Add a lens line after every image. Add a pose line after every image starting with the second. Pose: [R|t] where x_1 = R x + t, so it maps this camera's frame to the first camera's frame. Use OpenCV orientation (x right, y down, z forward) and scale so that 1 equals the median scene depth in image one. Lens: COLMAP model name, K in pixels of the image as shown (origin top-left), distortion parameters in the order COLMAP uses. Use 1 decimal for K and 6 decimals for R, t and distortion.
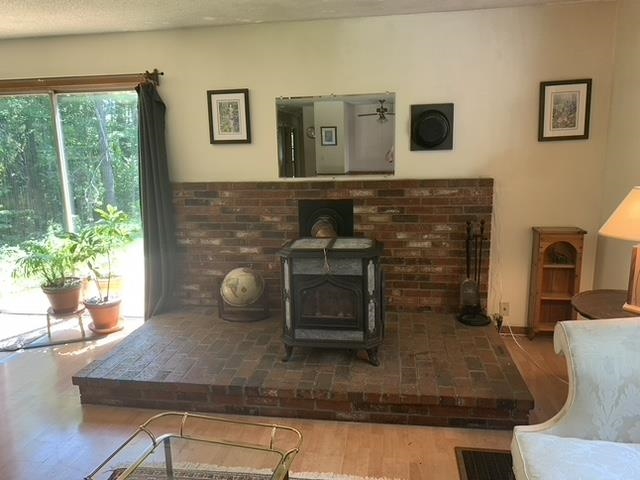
lens RADIAL K [[489.5, 0, 322.8], [0, 489.5, 252.7], [0, 0, 1]] dist [0.013900, -0.020313]
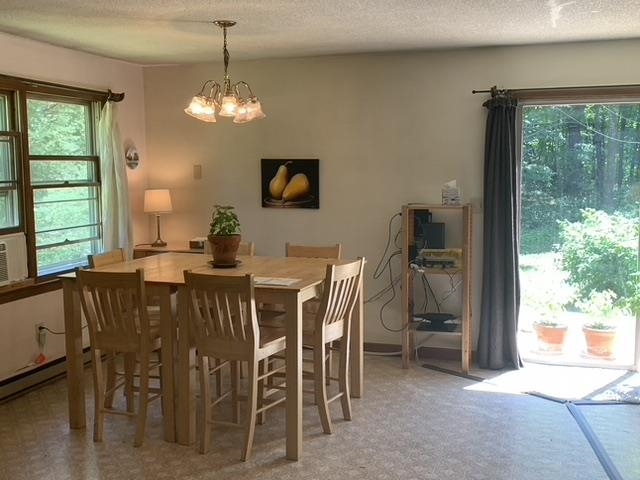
lens RADIAL K [[727.8, 0, 323.4], [0, 727.8, 239.1], [0, 0, 1]] dist [0.034372, 0.000000]
pose [[0.986219, 0.031662, -0.162388, -0.897492], [-0.049383, 0.993110, -0.106275, 0.074309], [0.157904, 0.112830, 0.980987, -0.308986]]
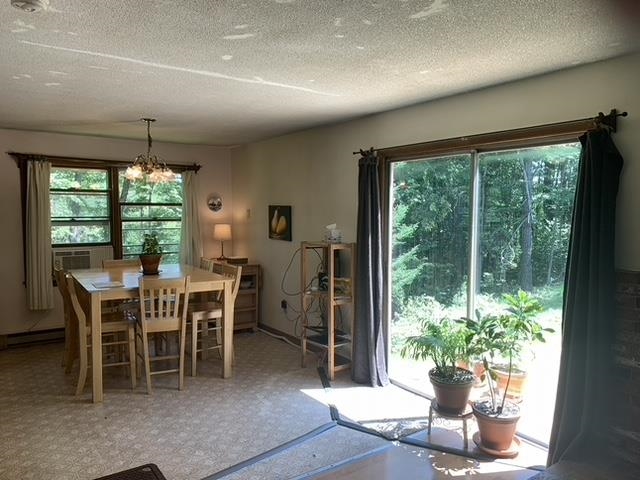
lens RADIAL K [[489.5, 0, 321.1], [0, 489.5, 238.2], [0, 0, 1]] dist [0.013900, -0.020313]
pose [[0.690658, 0.067477, -0.720026, -0.102085], [-0.174099, 0.981869, -0.074983, -0.062215], [0.701912, 0.177144, 0.689884, 0.231471]]
